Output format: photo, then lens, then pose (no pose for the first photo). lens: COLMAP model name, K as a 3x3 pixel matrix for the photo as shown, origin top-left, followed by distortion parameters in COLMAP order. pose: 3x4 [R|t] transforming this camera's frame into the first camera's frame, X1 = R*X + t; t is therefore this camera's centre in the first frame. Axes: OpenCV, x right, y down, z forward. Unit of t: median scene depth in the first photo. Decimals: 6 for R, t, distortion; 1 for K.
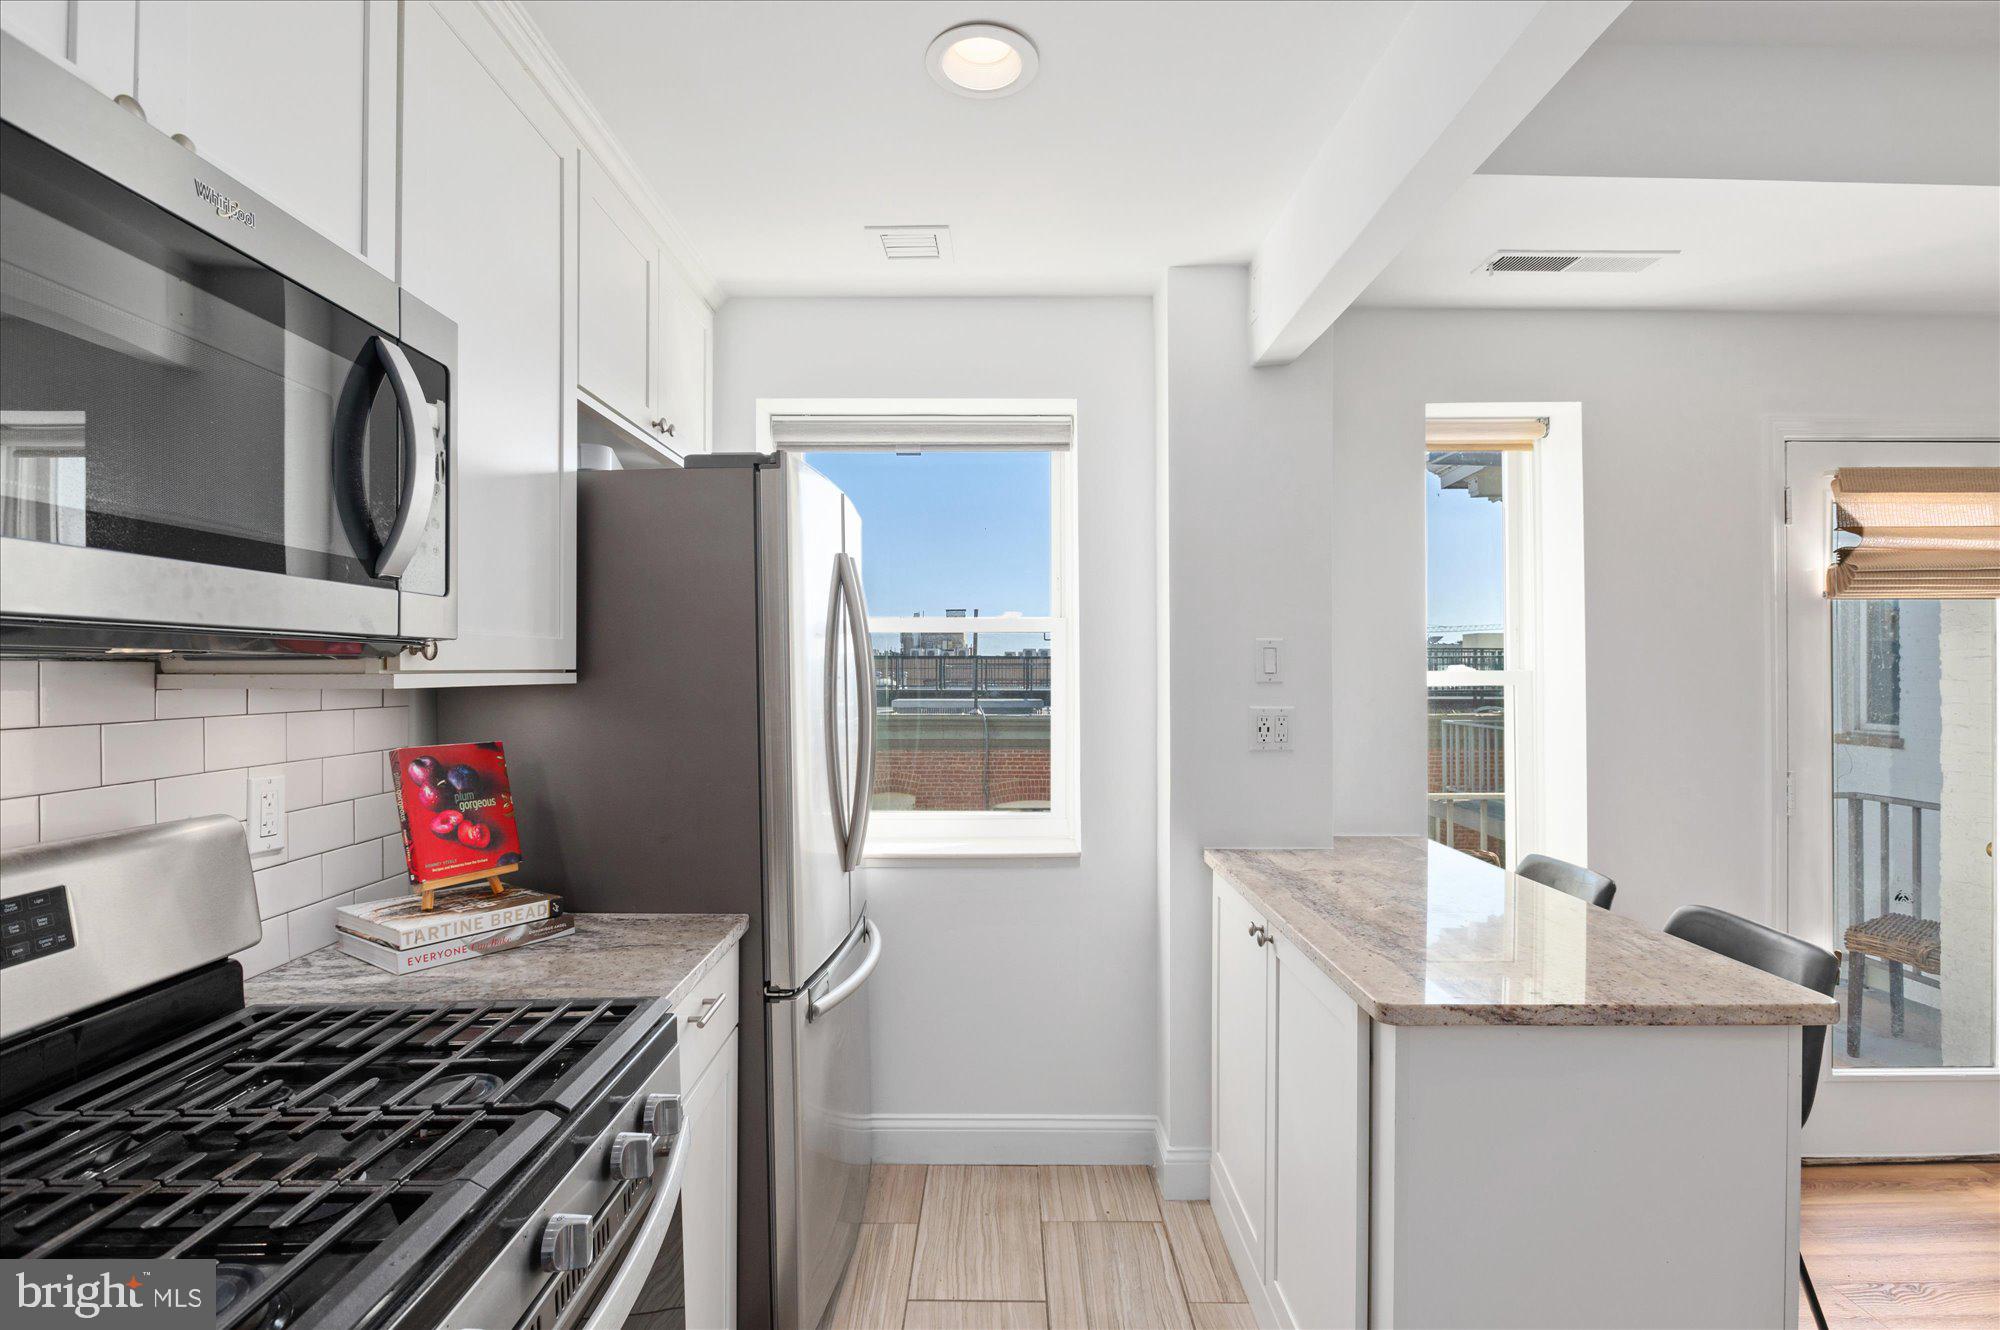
lens RADIAL K [[931.3, 0, 1000.0], [0, 931.3, 665.0], [0, 0, 1]] dist [-0.000564, -0.000006]
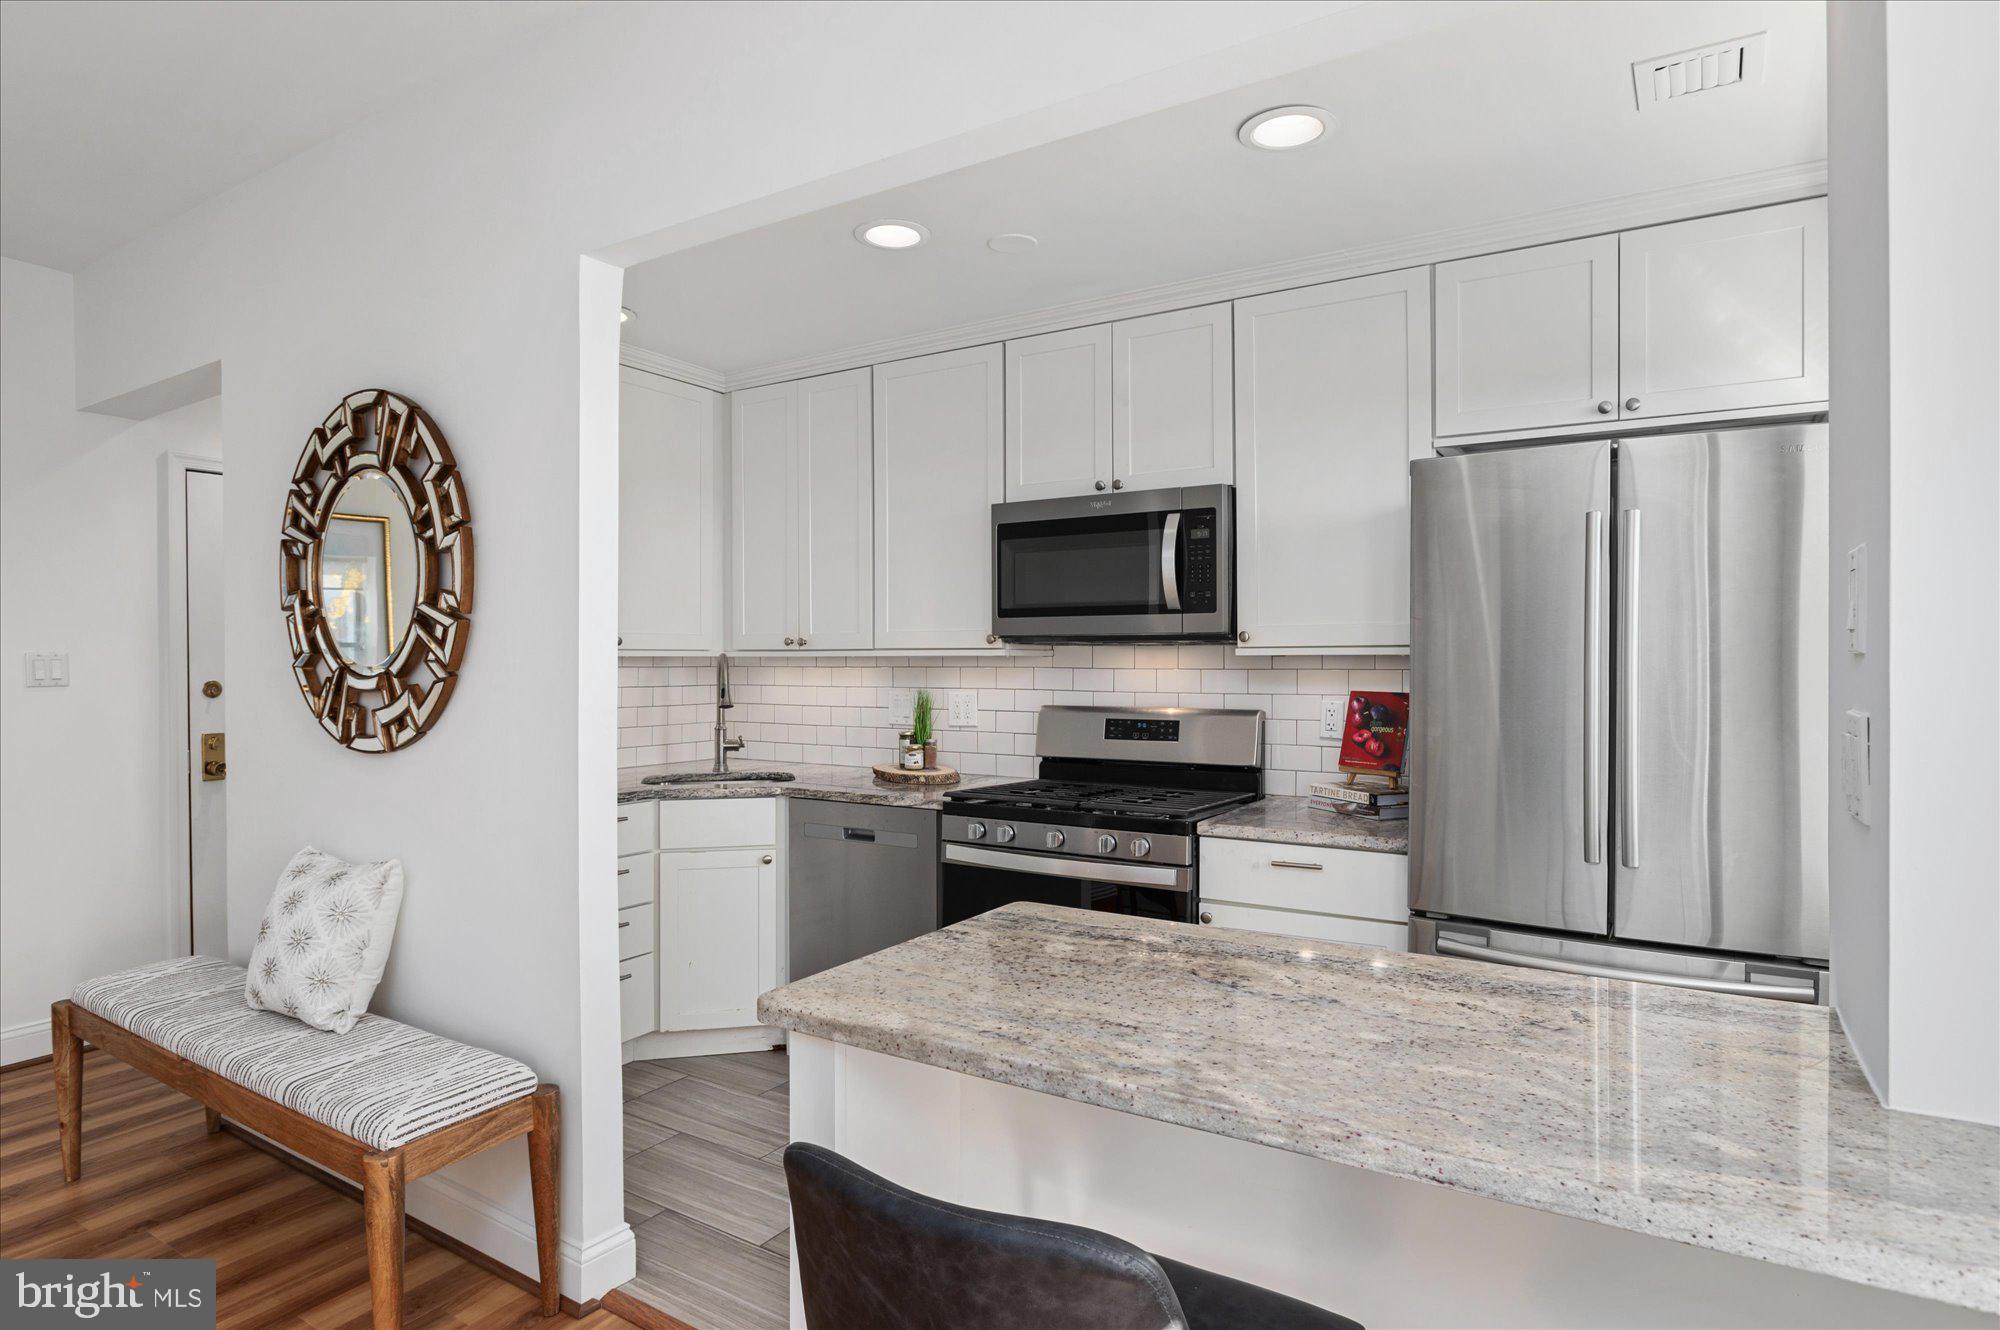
lens RADIAL K [[1084.6, 0, 1000.0], [0, 1084.6, 665.0], [0, 0, 1]] dist [-0.001028, -0.000164]
pose [[-0.521301, 0.010184, -0.853312, 1.381833], [0.012924, 0.999908, 0.004037, 0.023079], [0.853275, -0.008924, -0.521385, 1.427374]]
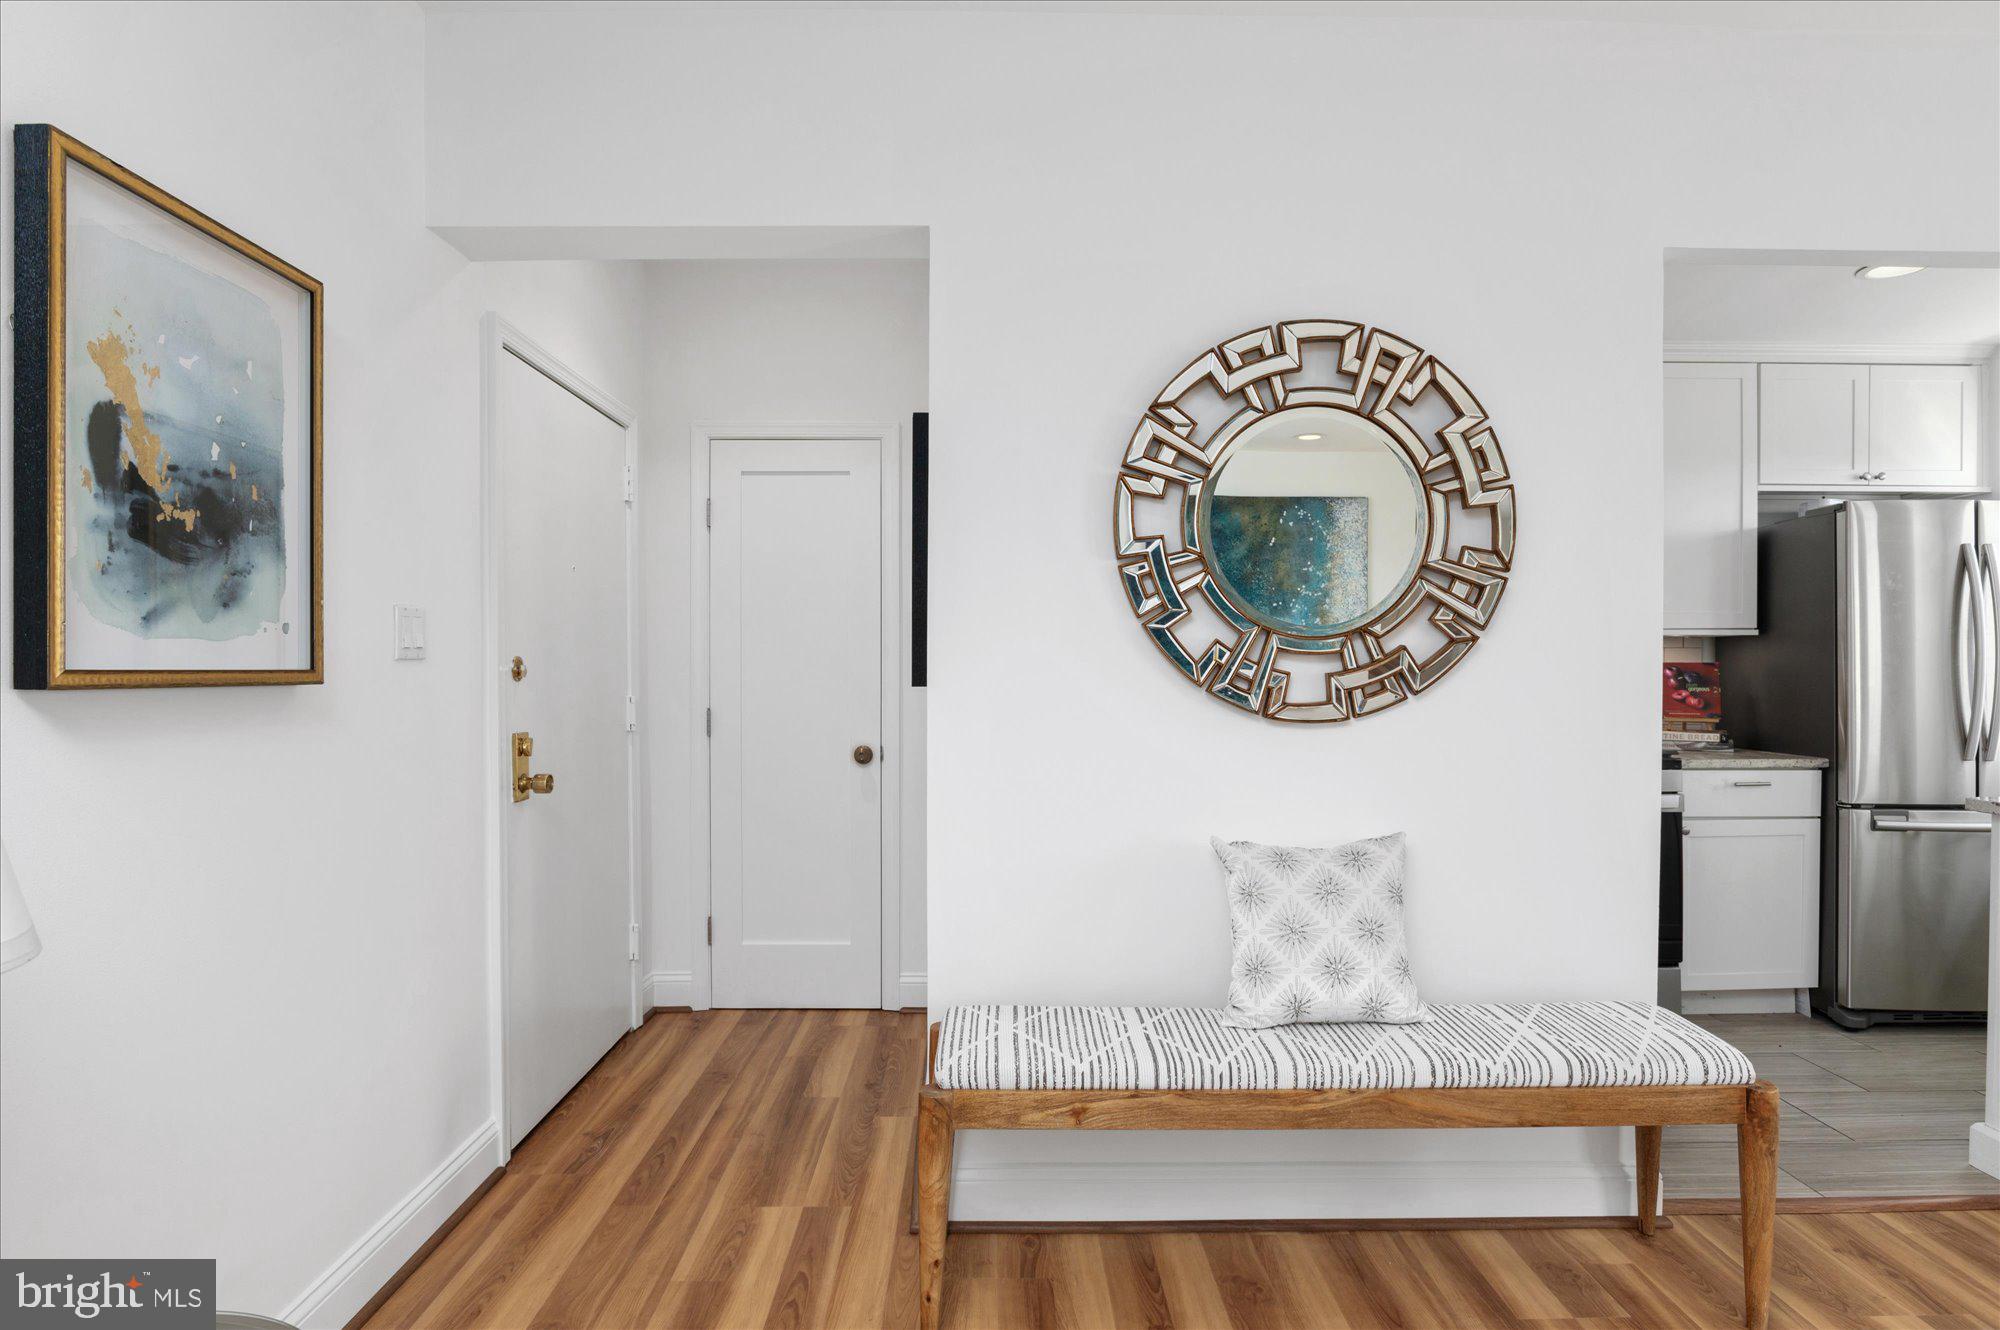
lens RADIAL K [[1016.0, 0, 1000.0], [0, 1016.0, 665.0], [0, 0, 1]] dist [0.000243, 0.000055]
pose [[0.009813, 0.003995, -0.999944, 1.872768], [0.011876, 0.999921, 0.004111, 0.062083], [0.999881, -0.011916, 0.009765, -0.701702]]
